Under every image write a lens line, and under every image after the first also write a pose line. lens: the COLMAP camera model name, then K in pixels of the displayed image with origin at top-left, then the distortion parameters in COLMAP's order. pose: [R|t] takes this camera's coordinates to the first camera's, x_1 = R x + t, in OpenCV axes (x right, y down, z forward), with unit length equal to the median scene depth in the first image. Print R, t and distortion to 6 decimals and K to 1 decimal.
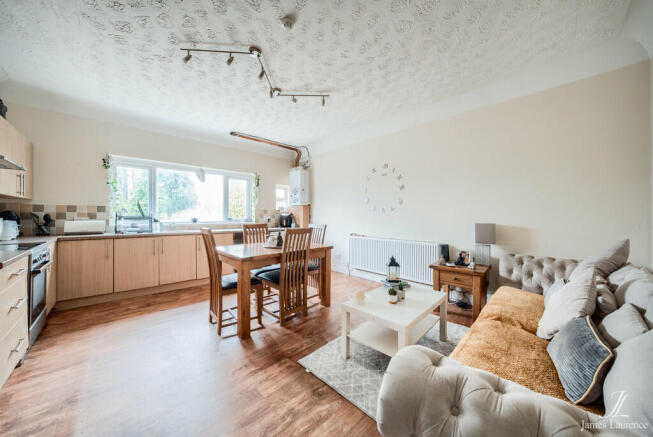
lens RADIAL K [[219.1, 0, 306.9], [0, 219.1, 216.2], [0, 0, 1]] dist [-0.019667, 0.000304]
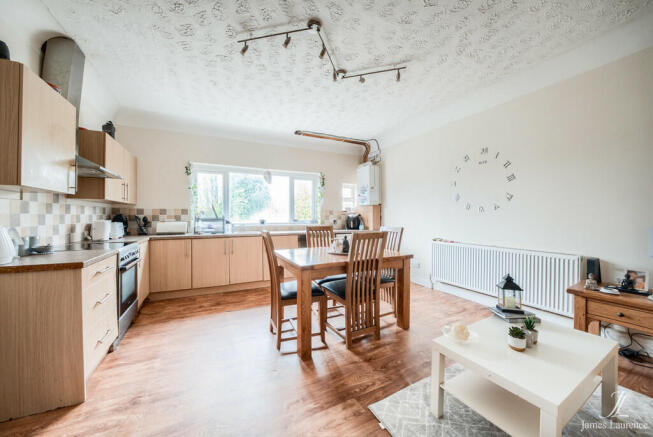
lens RADIAL K [[219.1, 0, 310.5], [0, 219.1, 216.3], [0, 0, 1]] dist [-0.019667, 0.000304]
pose [[0.957983, -0.006566, -0.286749, -0.010113], [0.005276, 0.999972, -0.005270, -0.000803], [0.286775, 0.003535, 0.957991, 0.136848]]
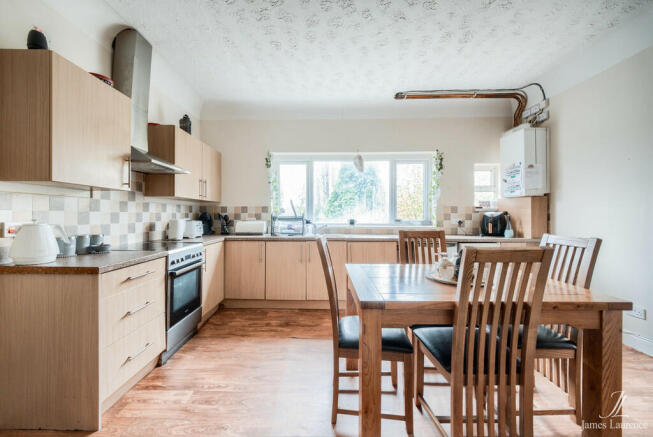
lens RADIAL K [[256.8, 0, 323.2], [0, 256.8, 216.0], [0, 0, 1]] dist [-0.005461, 0.000272]
pose [[0.753132, -0.002044, -0.657866, 0.017475], [0.000832, 0.999997, -0.002155, -0.001122], [0.657868, 0.001076, 0.753132, 0.381661]]
